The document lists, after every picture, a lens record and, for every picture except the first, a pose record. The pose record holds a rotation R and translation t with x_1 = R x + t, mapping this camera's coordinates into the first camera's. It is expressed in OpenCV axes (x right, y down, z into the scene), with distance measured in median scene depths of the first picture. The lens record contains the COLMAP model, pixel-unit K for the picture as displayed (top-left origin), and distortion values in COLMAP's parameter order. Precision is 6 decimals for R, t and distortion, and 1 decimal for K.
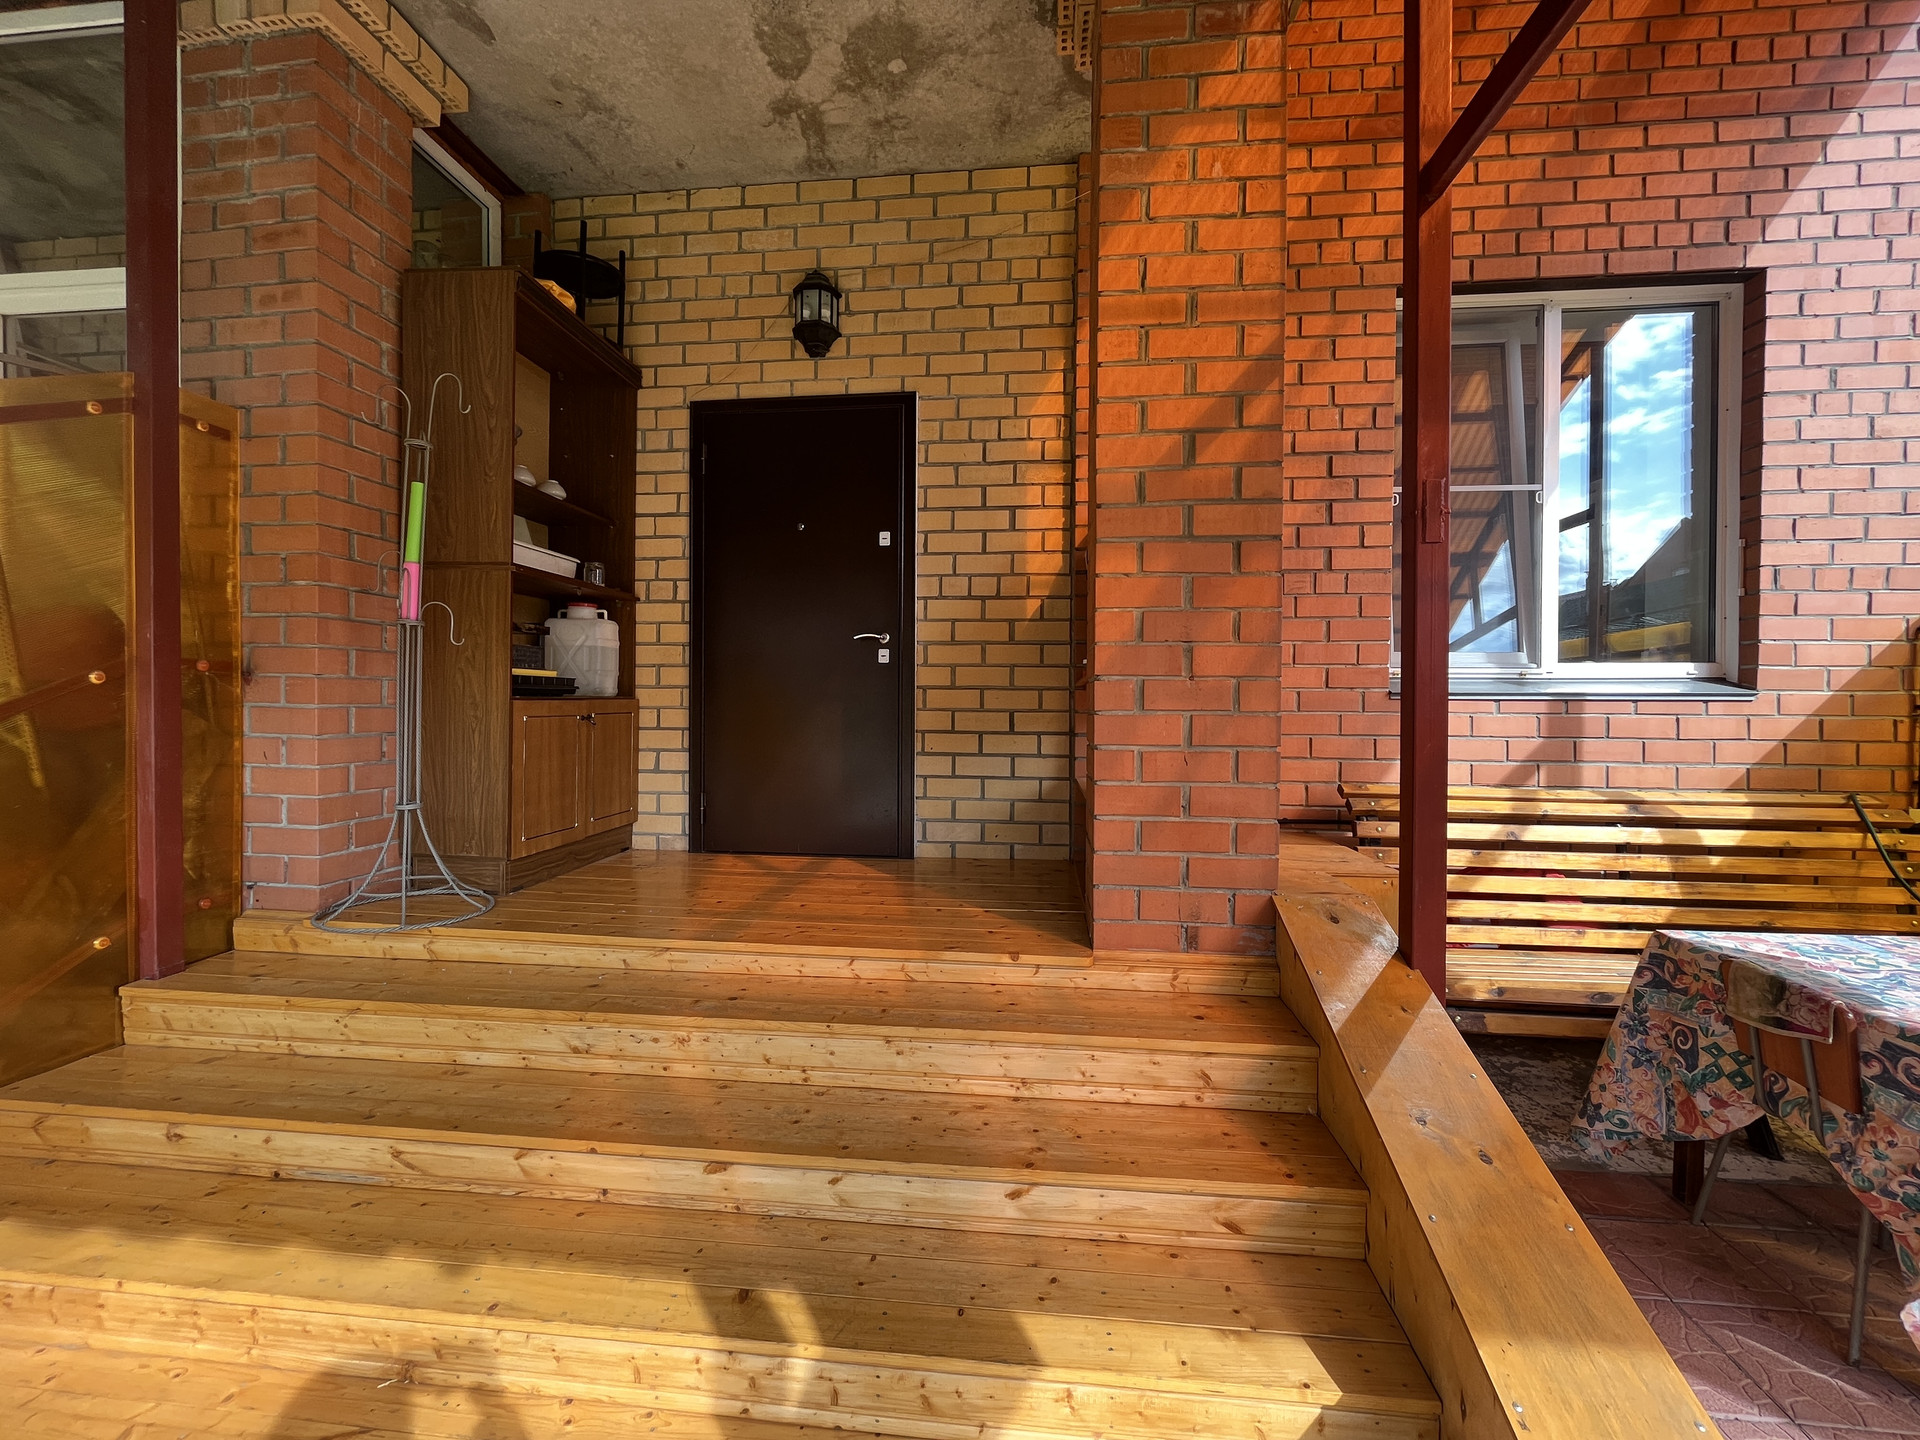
lens RADIAL K [[766.1, 0, 963.6], [0, 766.1, 713.4], [0, 0, 1]] dist [0.000304, 0.000009]
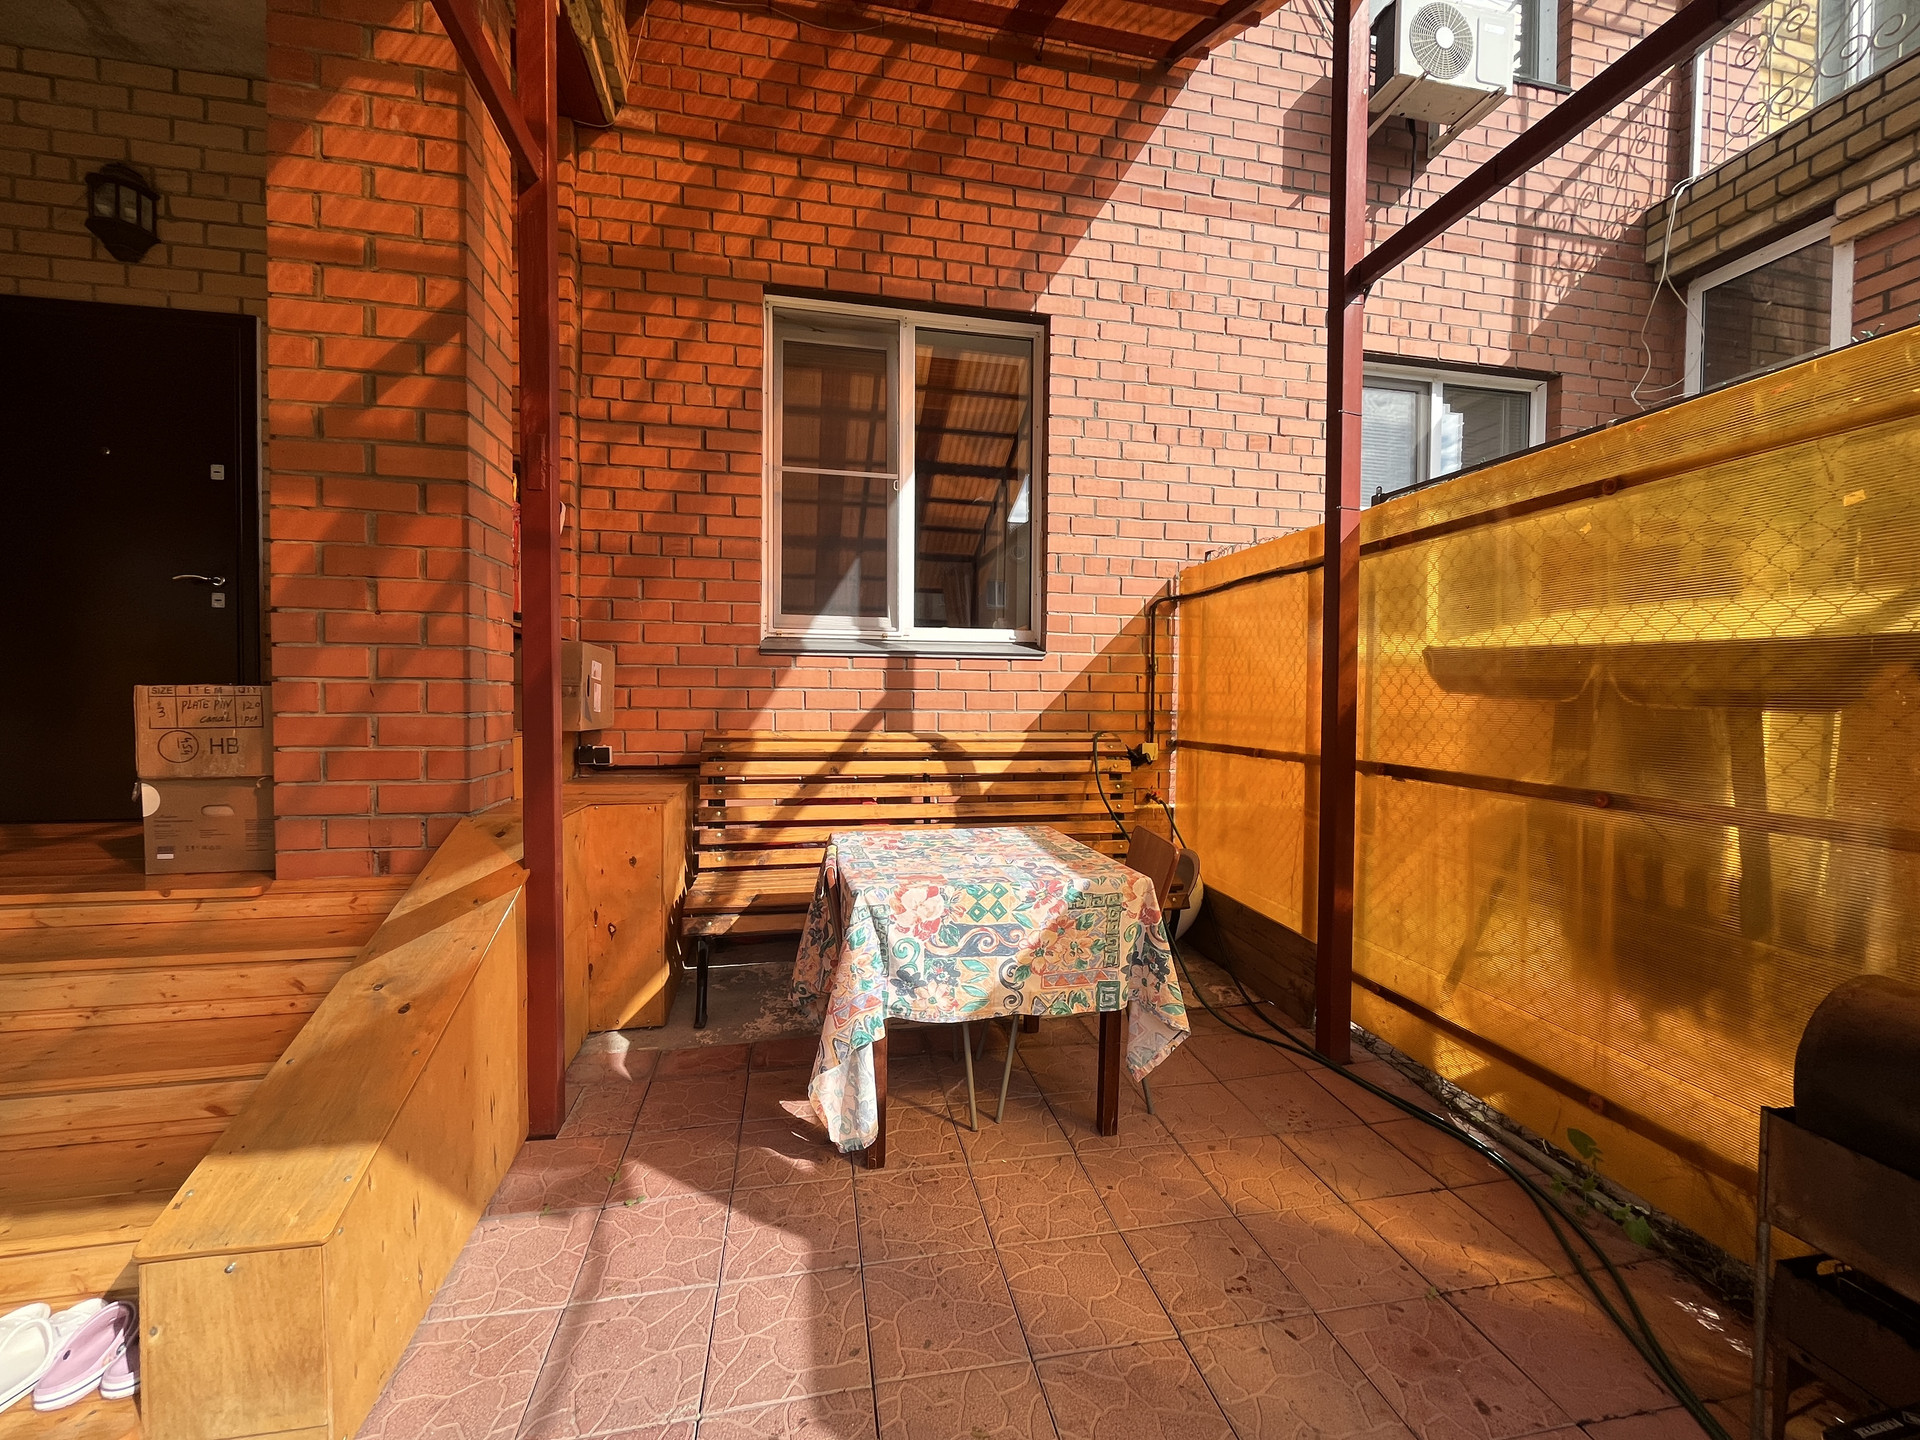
lens RADIAL K [[766.1, 0, 960.4], [0, 766.1, 713.8], [0, 0, 1]] dist [0.000304, 0.000009]
pose [[0.955229, -0.004106, 0.295840, 0.533880], [0.000656, 0.999931, 0.011760, 0.057521], [-0.295868, -0.011040, 0.955165, -0.162242]]
